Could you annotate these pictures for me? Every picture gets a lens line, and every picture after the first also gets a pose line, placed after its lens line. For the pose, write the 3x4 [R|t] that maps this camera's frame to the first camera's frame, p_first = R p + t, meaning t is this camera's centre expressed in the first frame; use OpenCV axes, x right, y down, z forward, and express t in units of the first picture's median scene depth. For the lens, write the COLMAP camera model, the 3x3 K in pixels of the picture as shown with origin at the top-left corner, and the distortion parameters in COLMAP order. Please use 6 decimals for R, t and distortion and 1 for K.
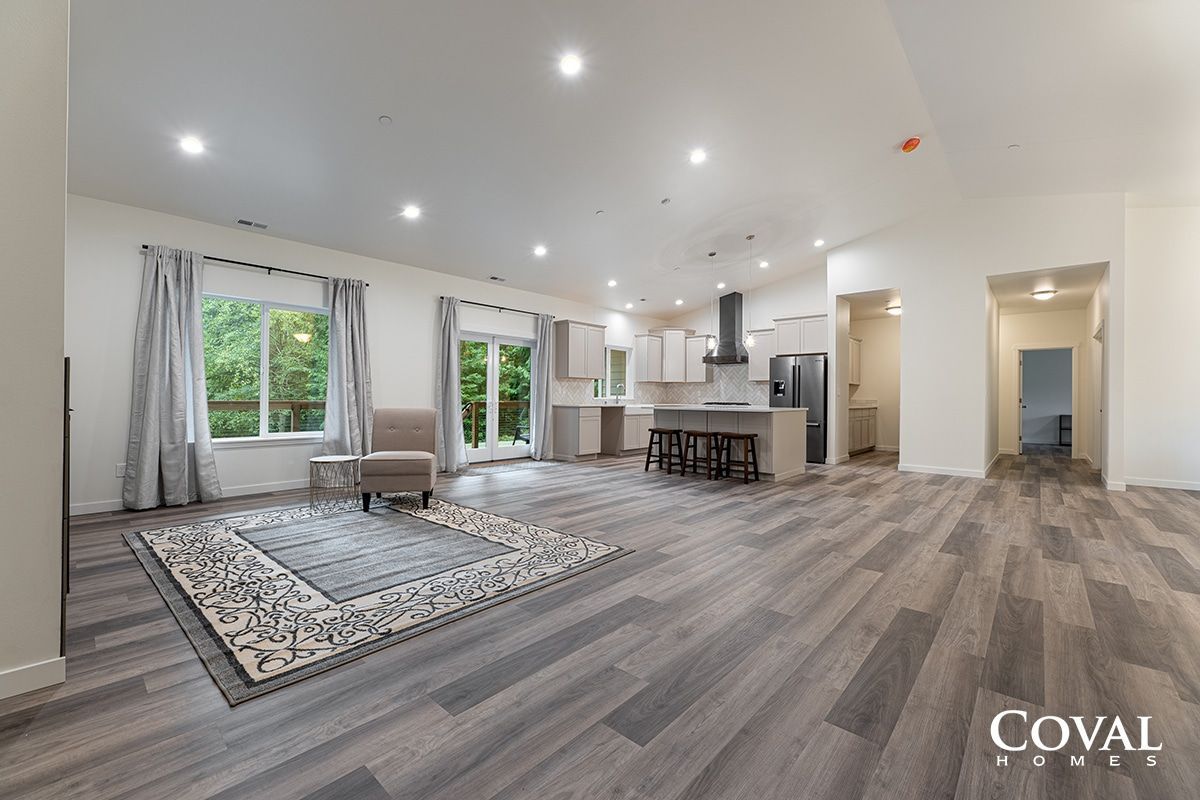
lens RADIAL K [[495.4, 0, 596.7], [0, 495.4, 396.9], [0, 0, 1]] dist [-0.000185, 0.000634]
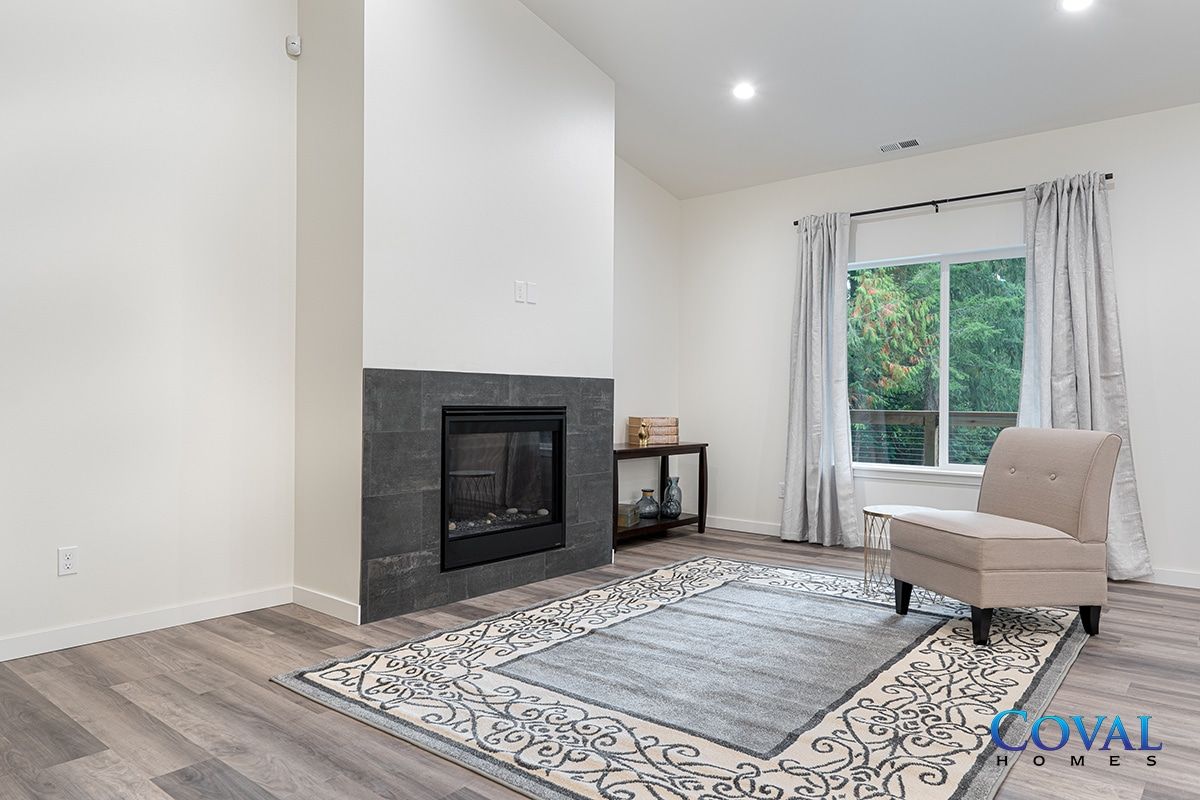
lens RADIAL K [[791.3, 0, 597.6], [0, 791.3, 404.2], [0, 0, 1]] dist [0.001816, 0.002625]
pose [[0.026742, -0.003246, -0.999637, 0.673547], [-0.005634, 0.999978, -0.003398, 0.008297], [0.999626, 0.005723, 0.026723, 1.079199]]
